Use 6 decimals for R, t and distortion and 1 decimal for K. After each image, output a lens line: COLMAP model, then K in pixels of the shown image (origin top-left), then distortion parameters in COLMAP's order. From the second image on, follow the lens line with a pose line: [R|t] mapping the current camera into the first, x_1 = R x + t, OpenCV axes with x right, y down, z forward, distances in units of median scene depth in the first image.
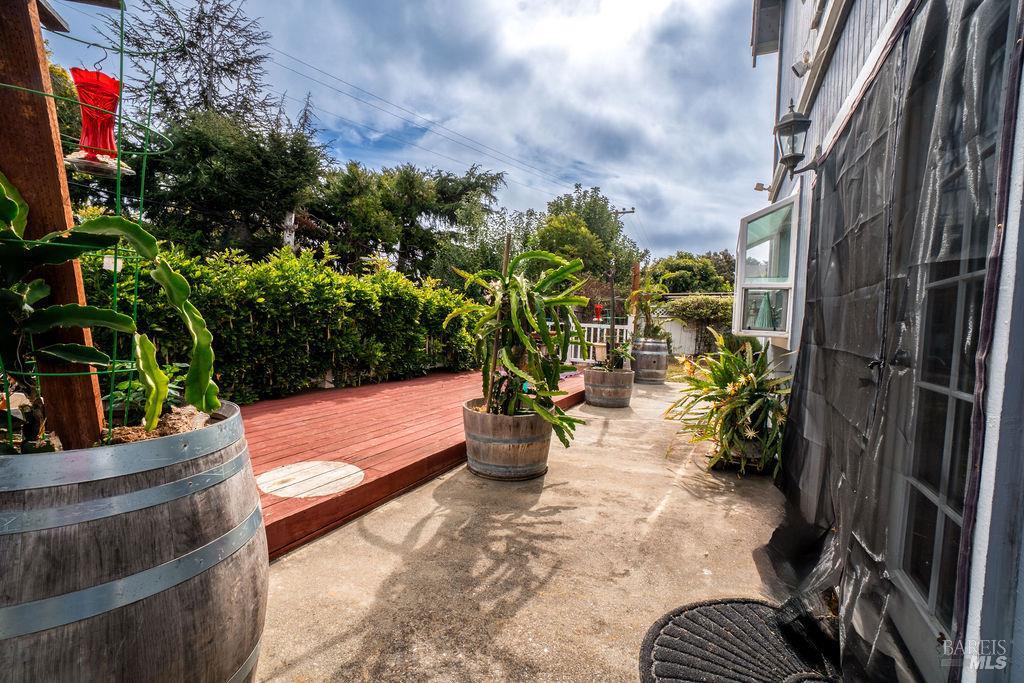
lens RADIAL K [[451.3, 0, 503.8], [0, 451.3, 343.5], [0, 0, 1]] dist [-0.063202, 0.022853]
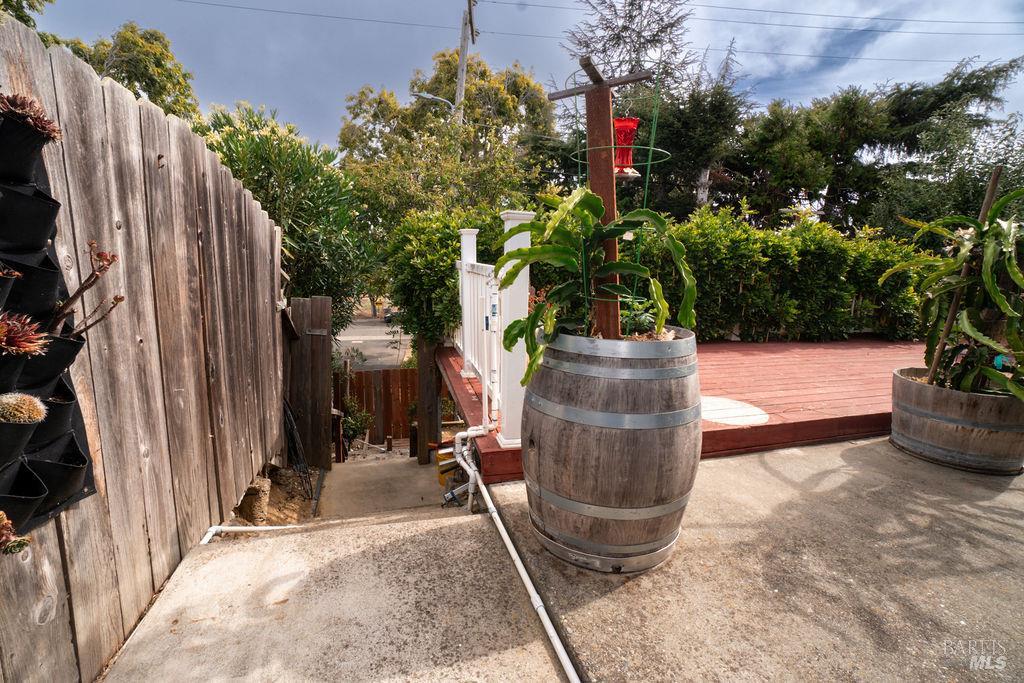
lens RADIAL K [[451.3, 0, 503.8], [0, 451.3, 343.5], [0, 0, 1]] dist [-0.063202, 0.022853]
pose [[0.666339, 0.115811, -0.736601, 0.017986], [-0.042500, 0.992158, 0.117545, 0.009516], [0.744437, -0.047019, 0.666035, -0.118782]]
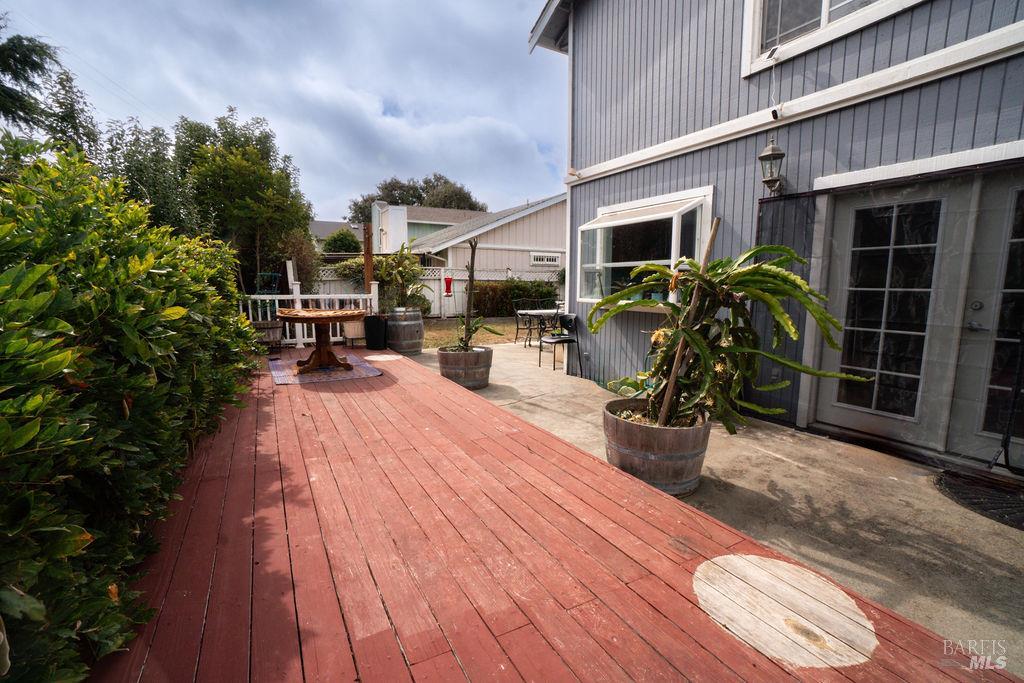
lens RADIAL K [[451.3, 0, 503.8], [0, 451.3, 343.5], [0, 0, 1]] dist [-0.063202, 0.022853]
pose [[0.569185, -0.147135, 0.808937, -0.659245], [0.063512, 0.988786, 0.135159, -0.100940], [-0.819753, -0.025553, 0.572147, 0.582395]]
